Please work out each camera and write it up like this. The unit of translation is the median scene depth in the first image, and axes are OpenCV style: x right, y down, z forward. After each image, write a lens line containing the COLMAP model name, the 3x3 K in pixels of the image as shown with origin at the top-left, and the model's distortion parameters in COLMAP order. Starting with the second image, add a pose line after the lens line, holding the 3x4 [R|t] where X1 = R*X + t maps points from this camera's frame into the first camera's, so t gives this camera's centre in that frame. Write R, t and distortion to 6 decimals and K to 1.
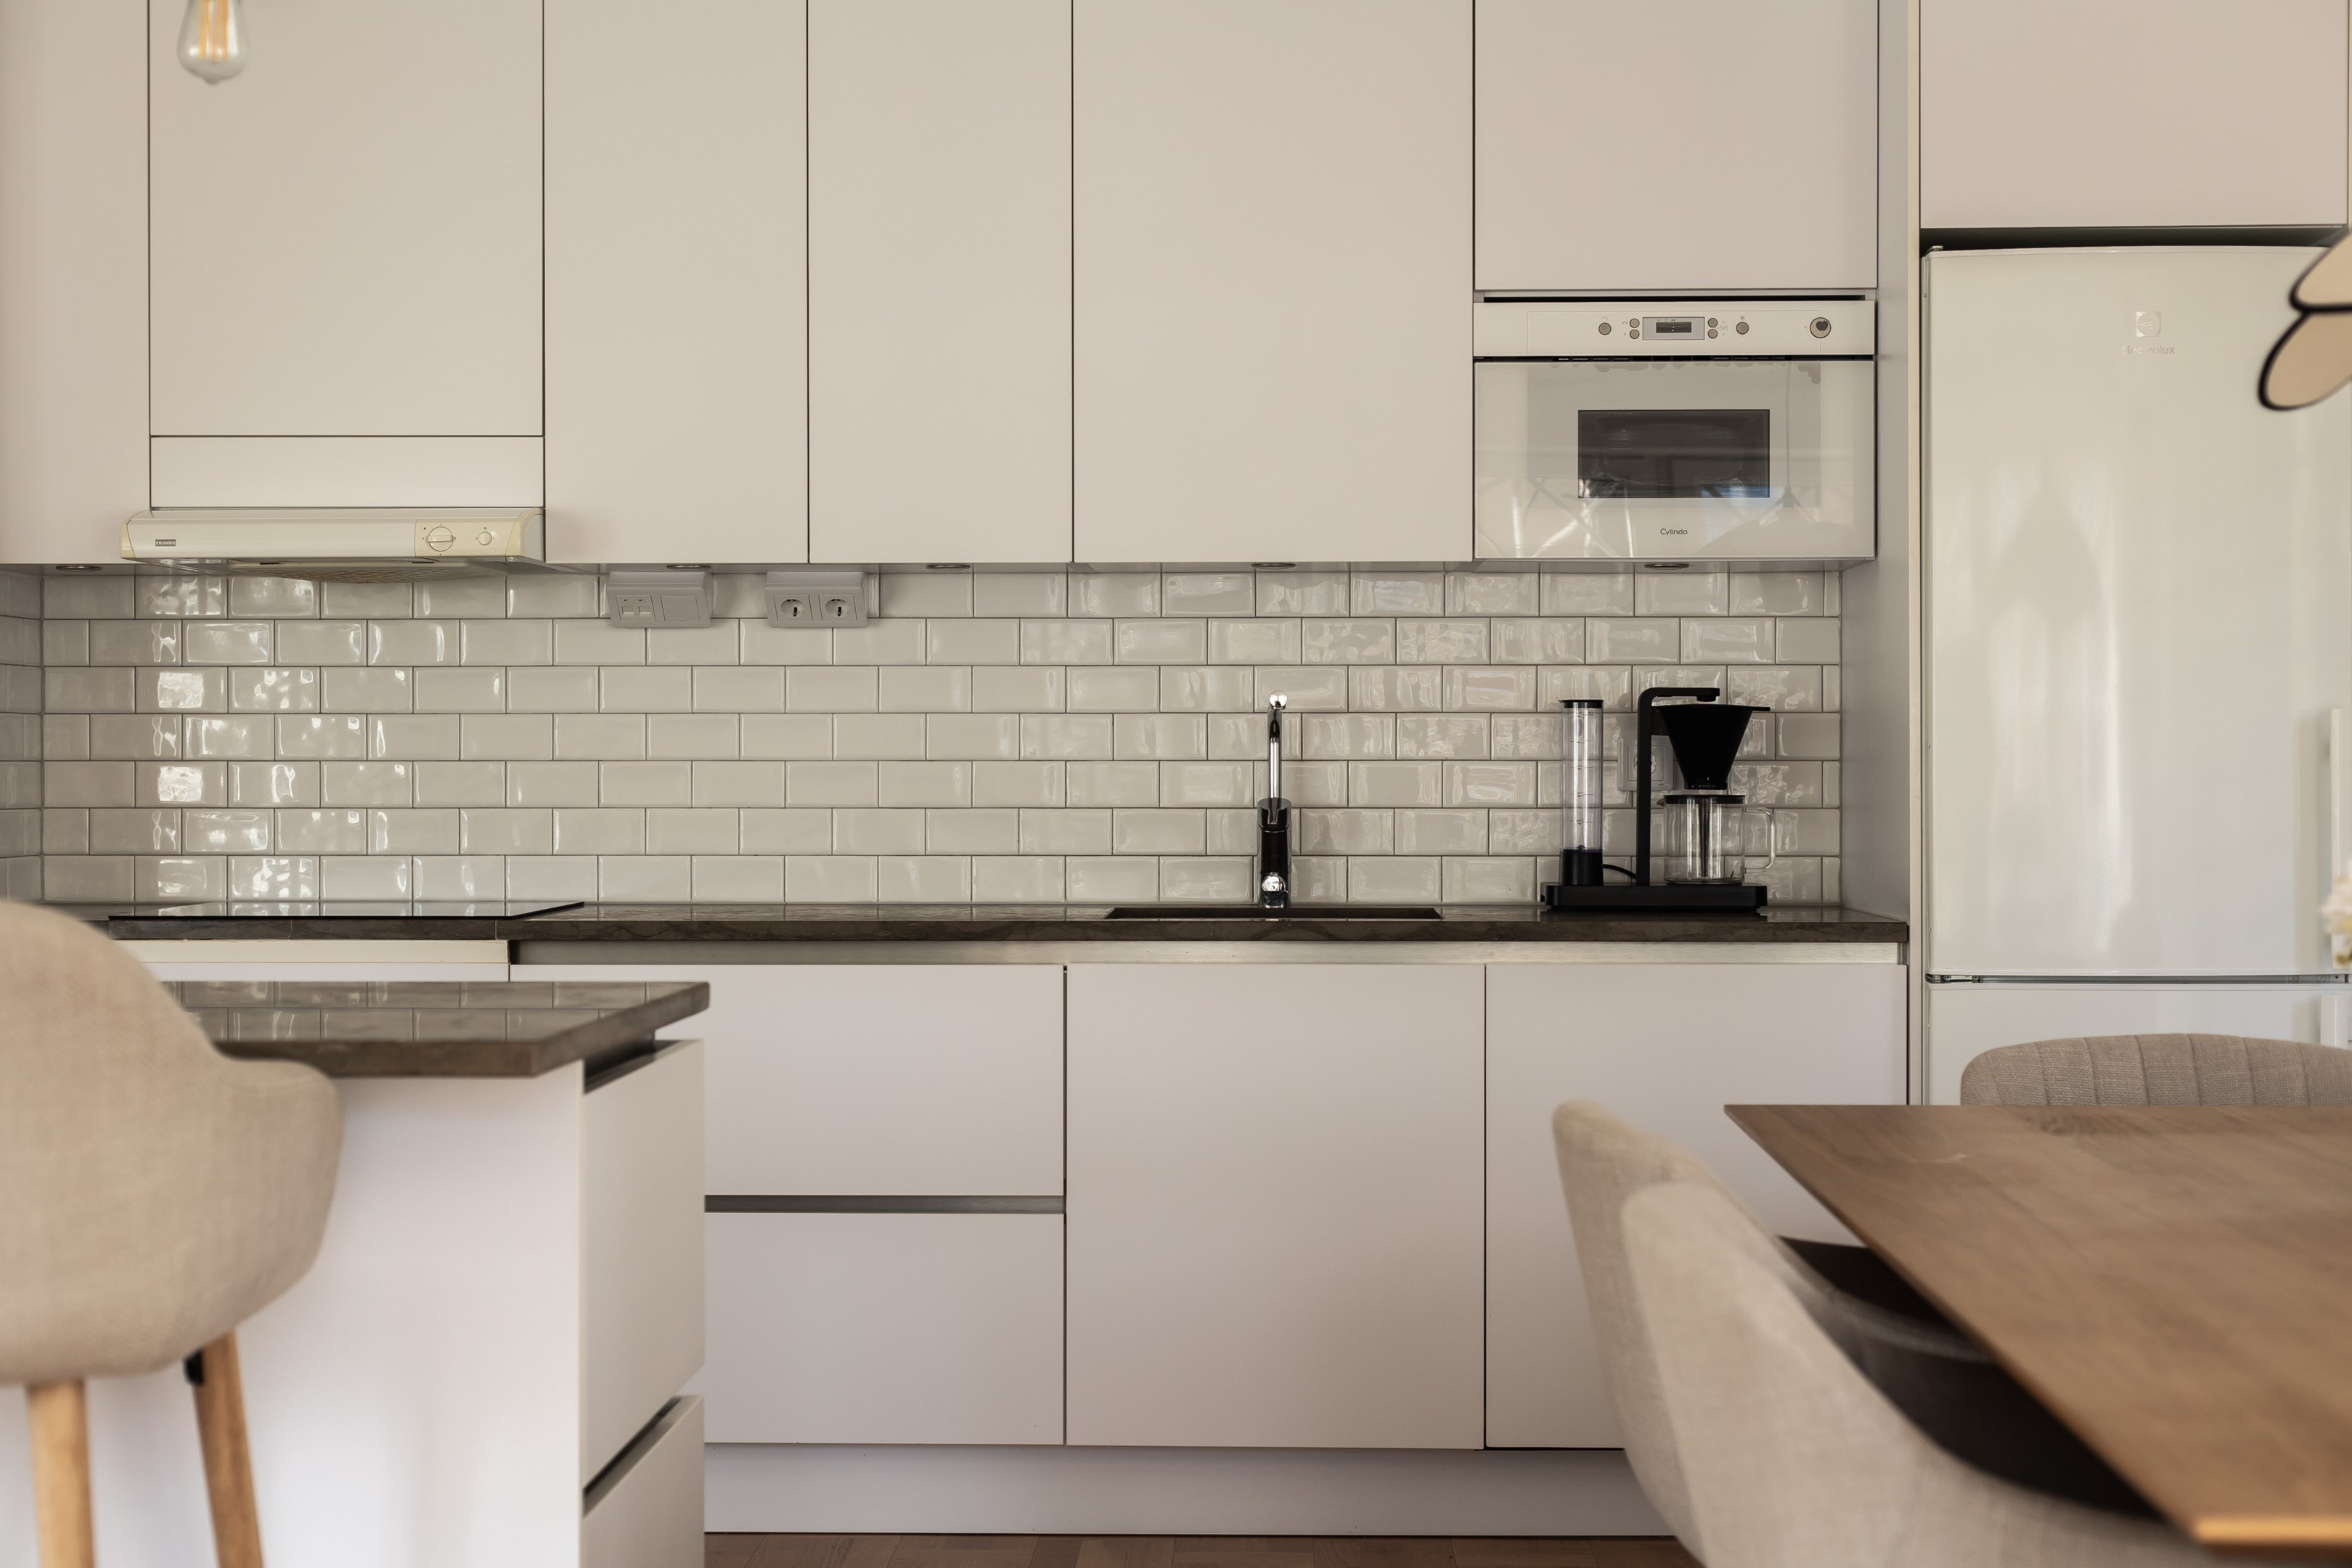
lens RADIAL K [[3400.1, 0, 1176.0], [0, 3400.1, 784.0], [0, 0, 1]] dist [0.013550, -0.013597]
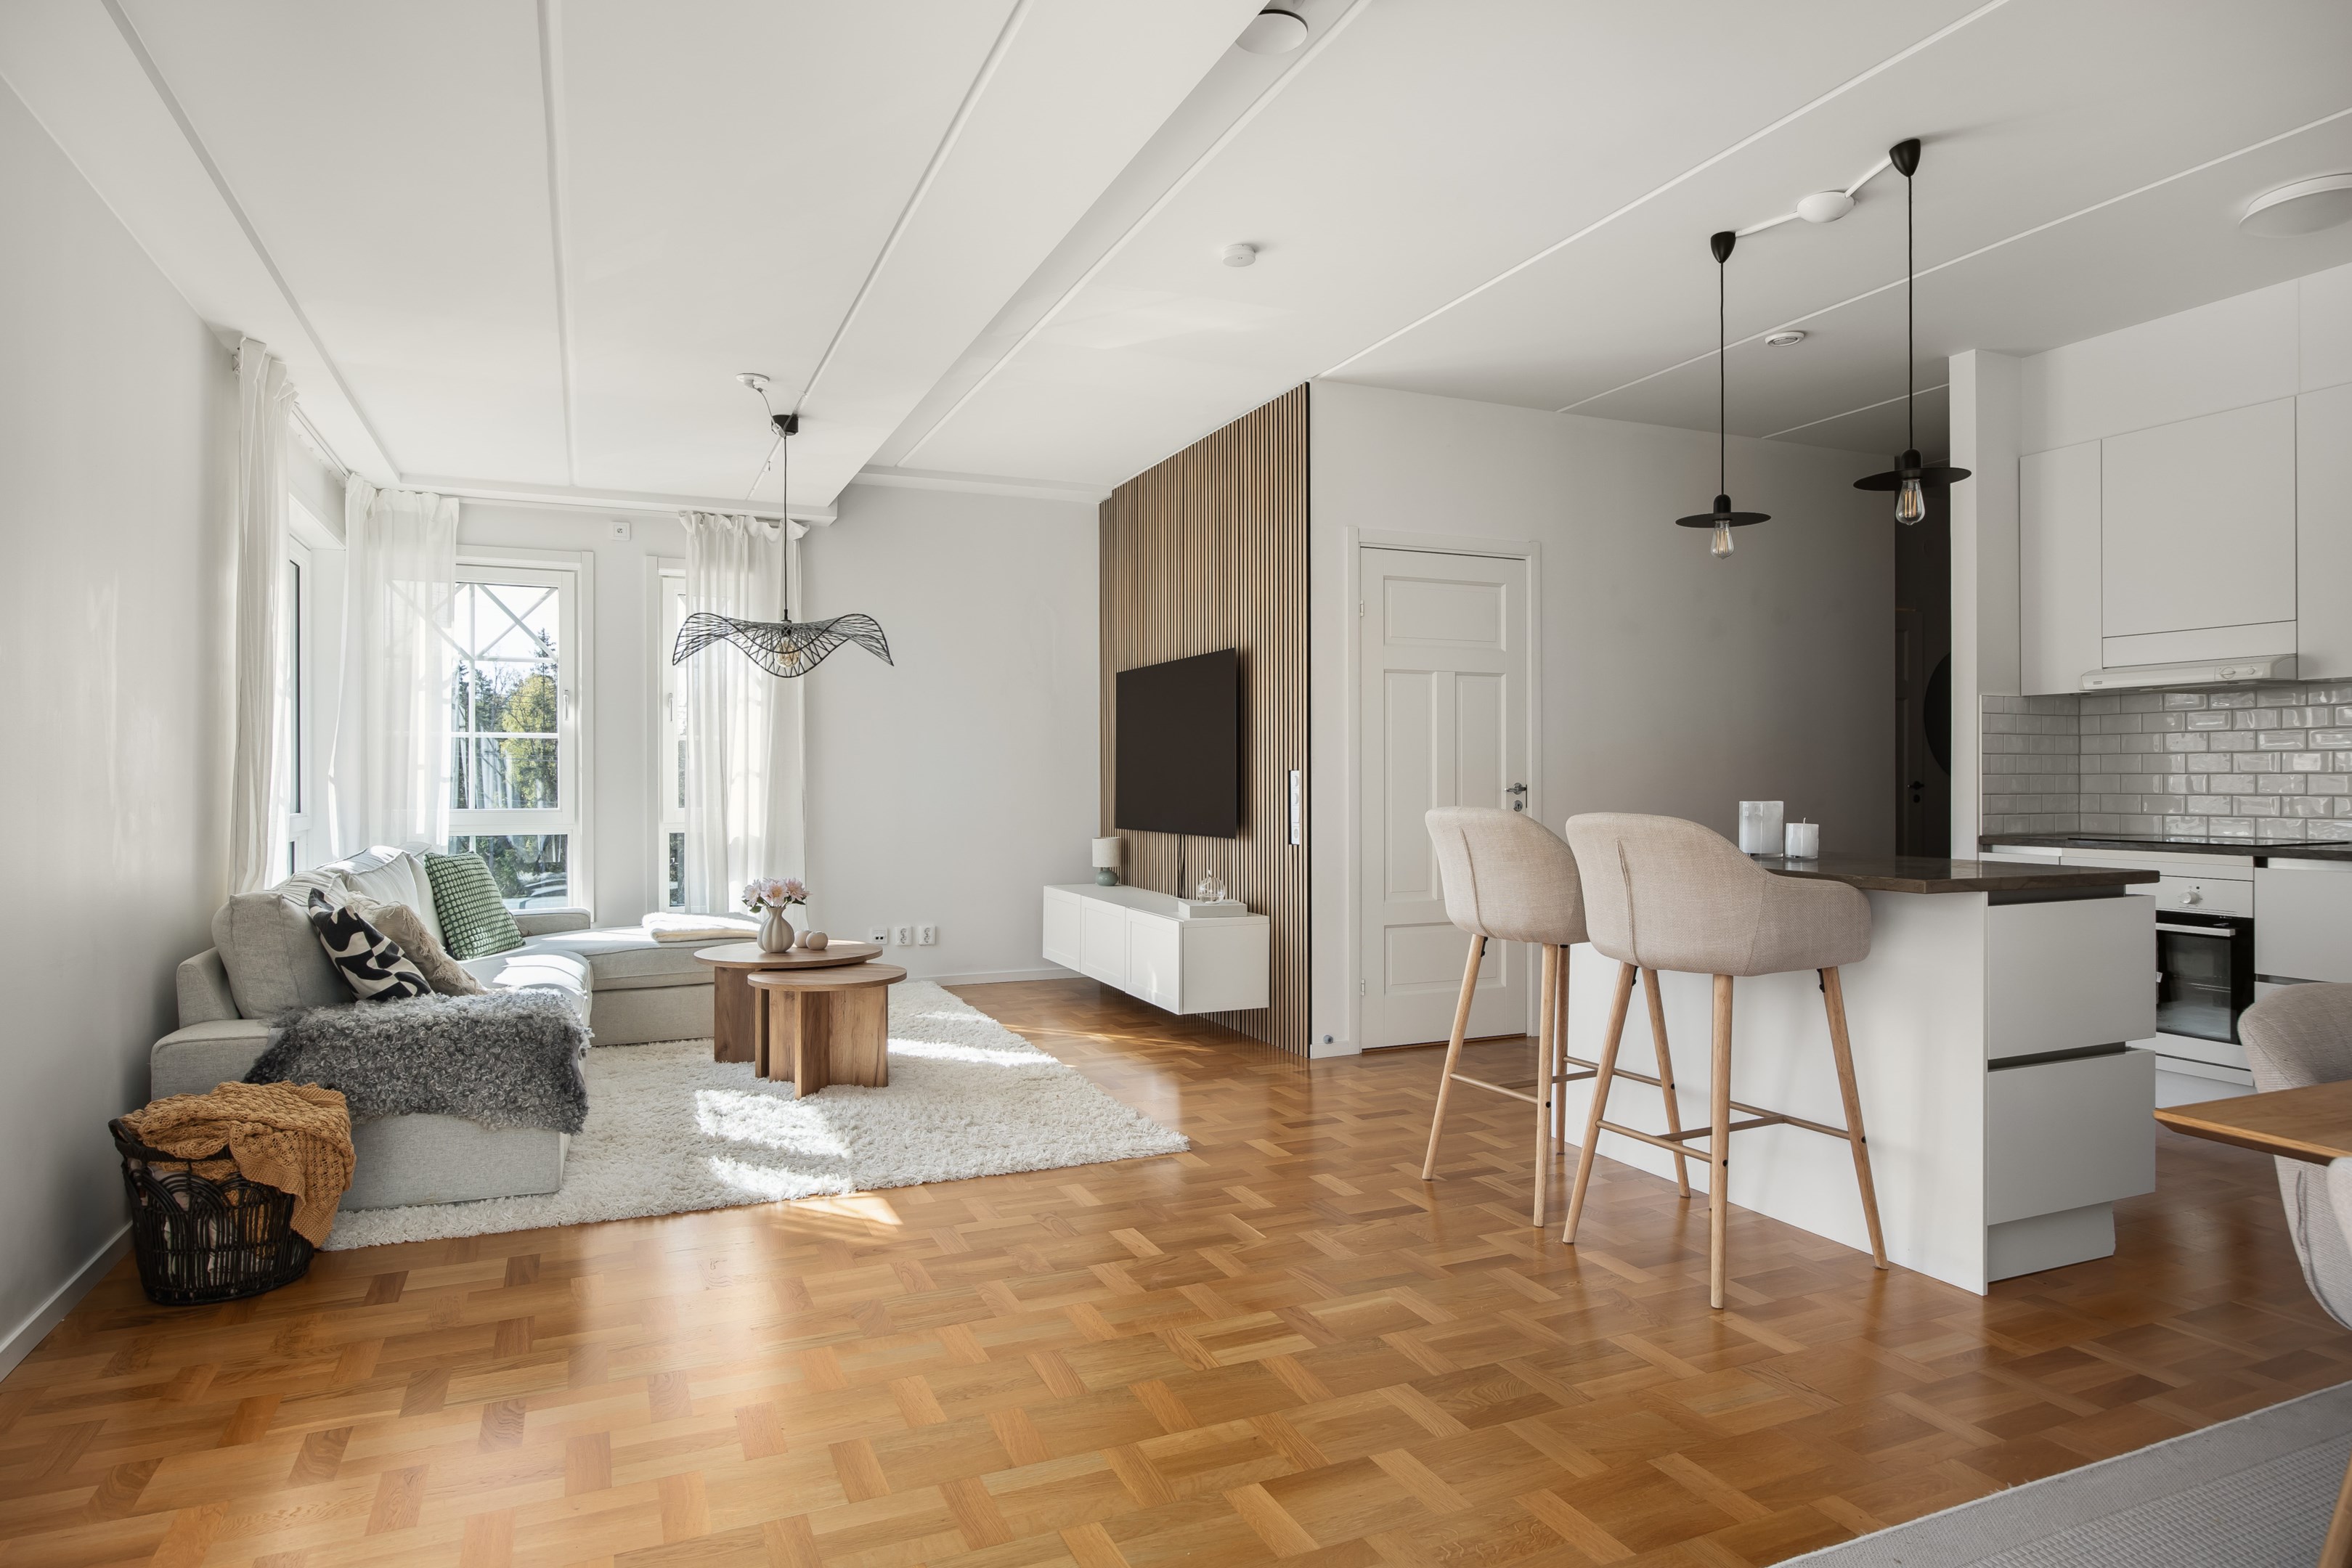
lens RADIAL K [[1348.0, 0, 1171.9], [0, 1348.0, 776.4], [0, 0, 1]] dist [-0.000685, 0.001121]
pose [[0.432218, -0.002752, -0.901765, 0.258020], [-0.001997, 0.999990, -0.004008, -0.000123], [0.901767, 0.003533, 0.432209, 0.006945]]
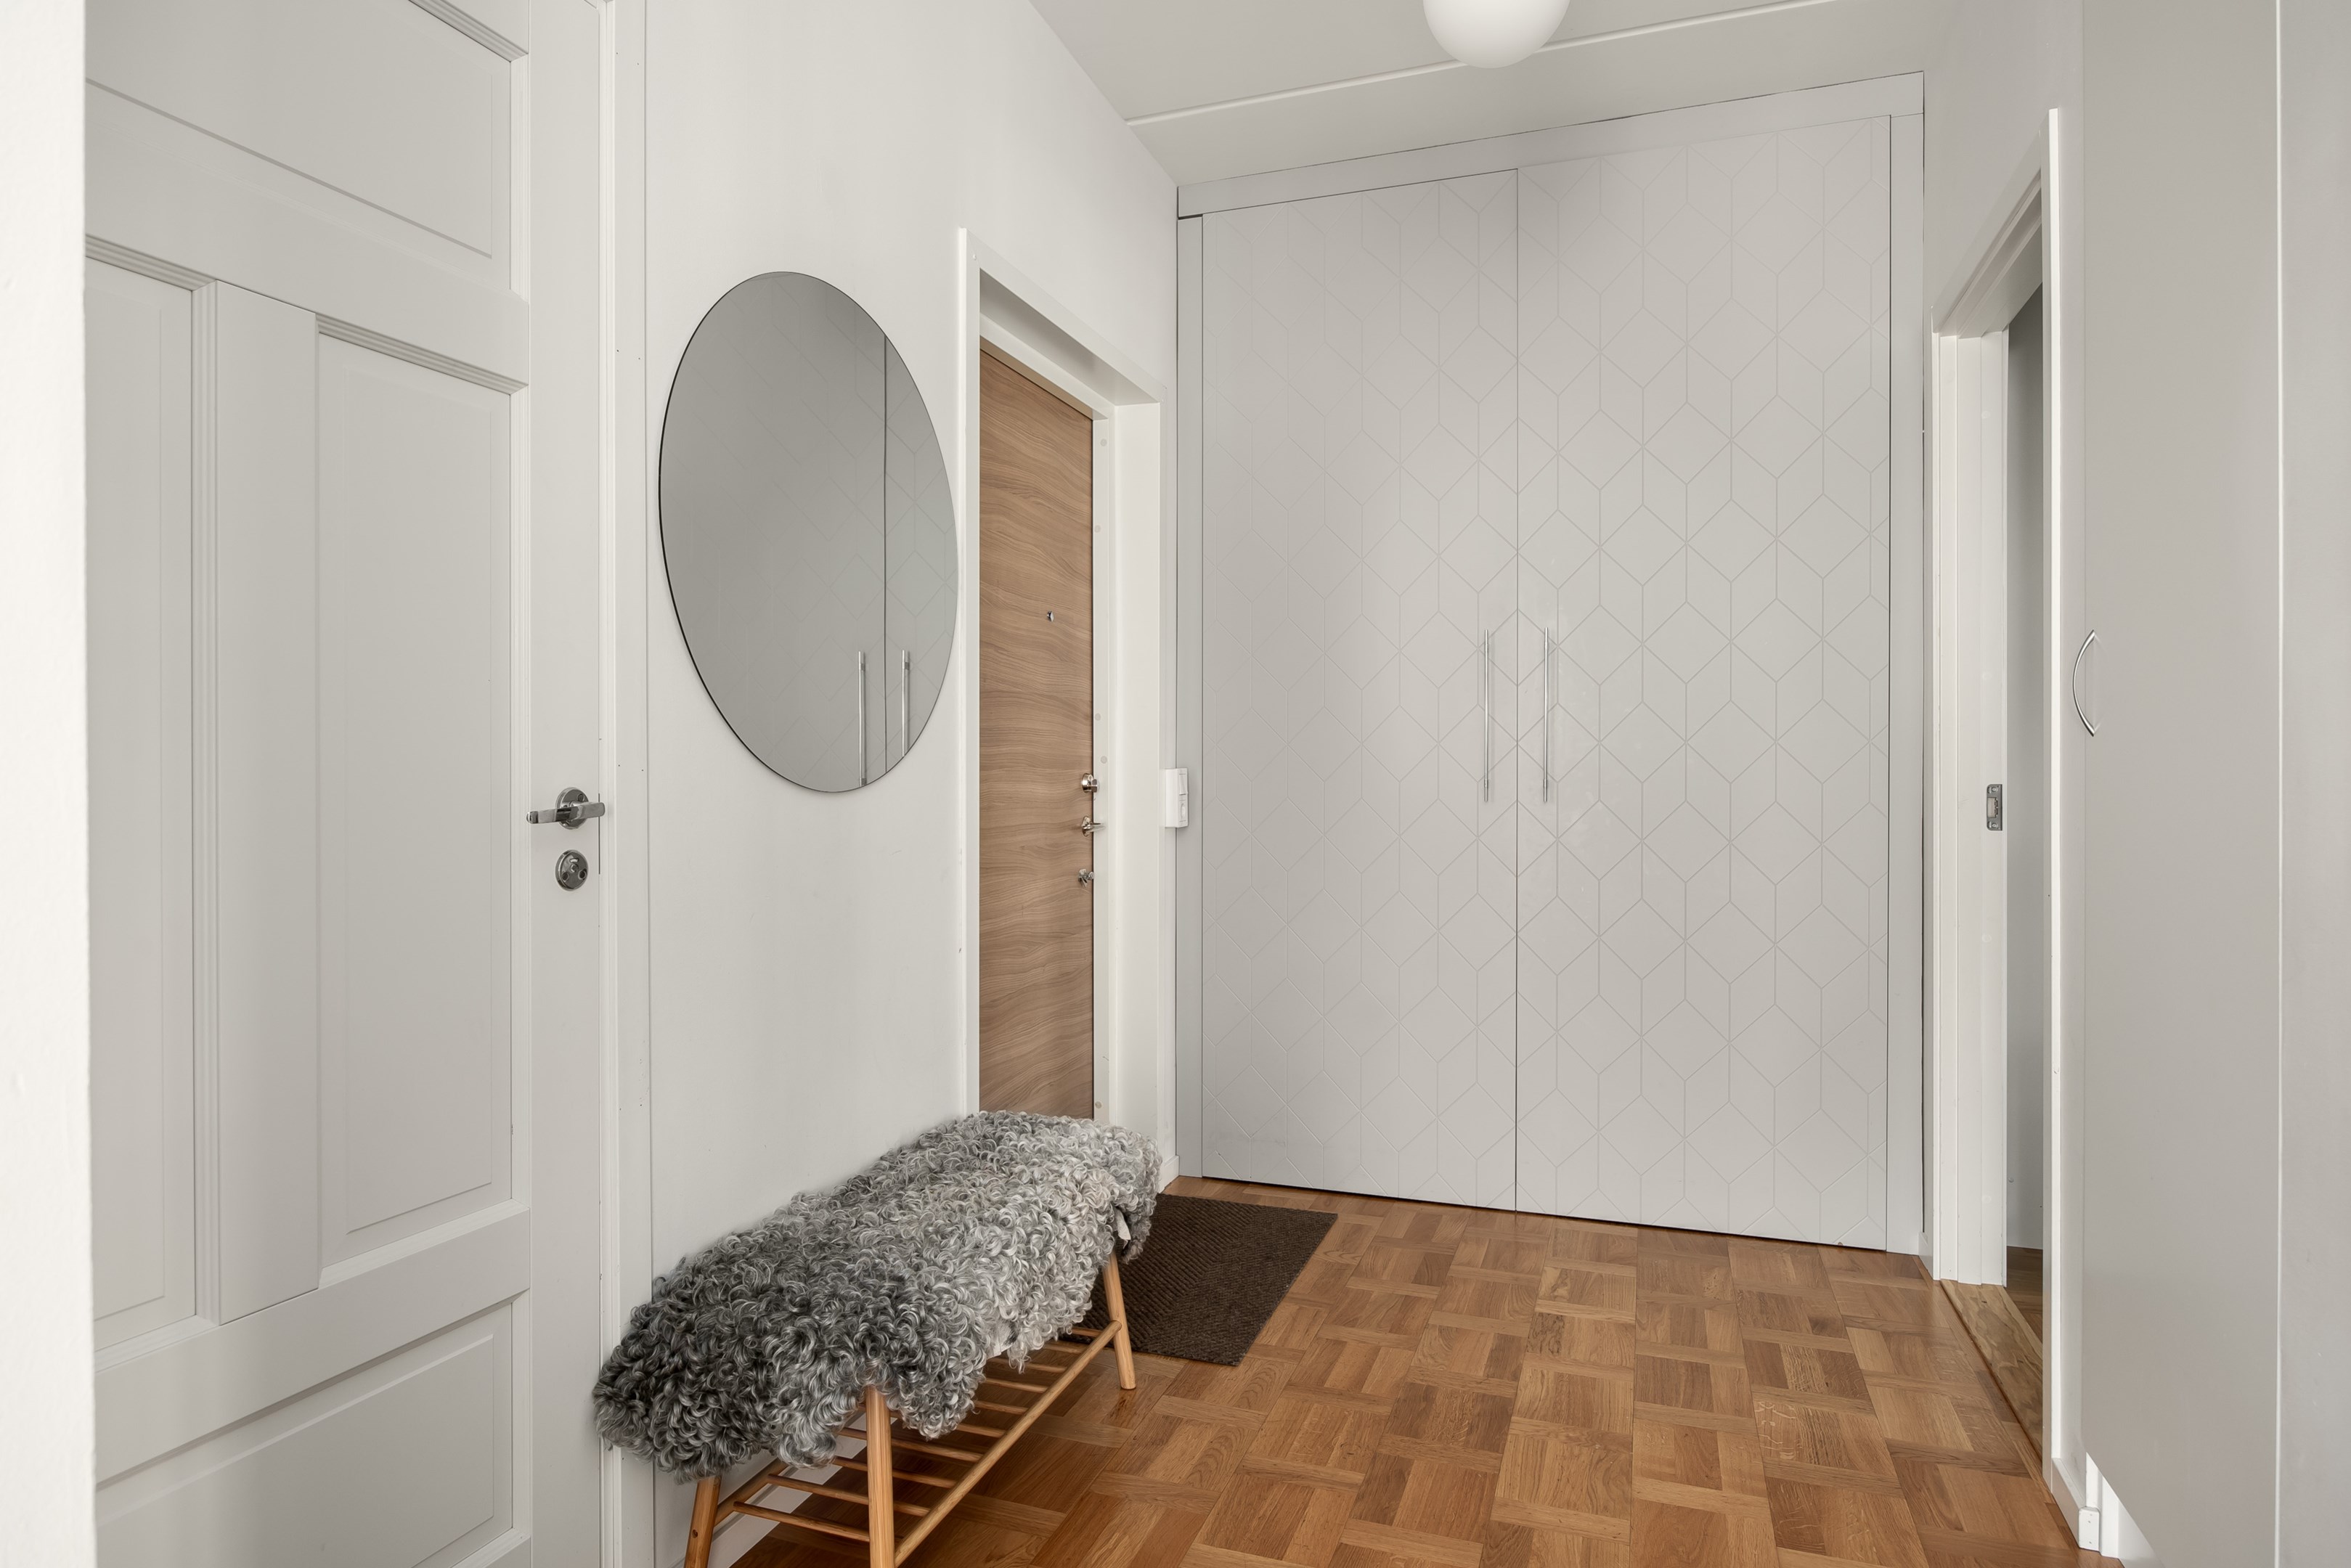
lens RADIAL K [[1347.5, 0, 1171.4], [0, 1347.5, 776.4], [0, 0, 1]] dist [-0.000685, 0.001121]
pose [[0.958876, 0.000657, -0.283824, -0.383450], [-0.001156, 0.999998, -0.001590, -0.002154], [0.283823, 0.001853, 0.958875, 0.474406]]
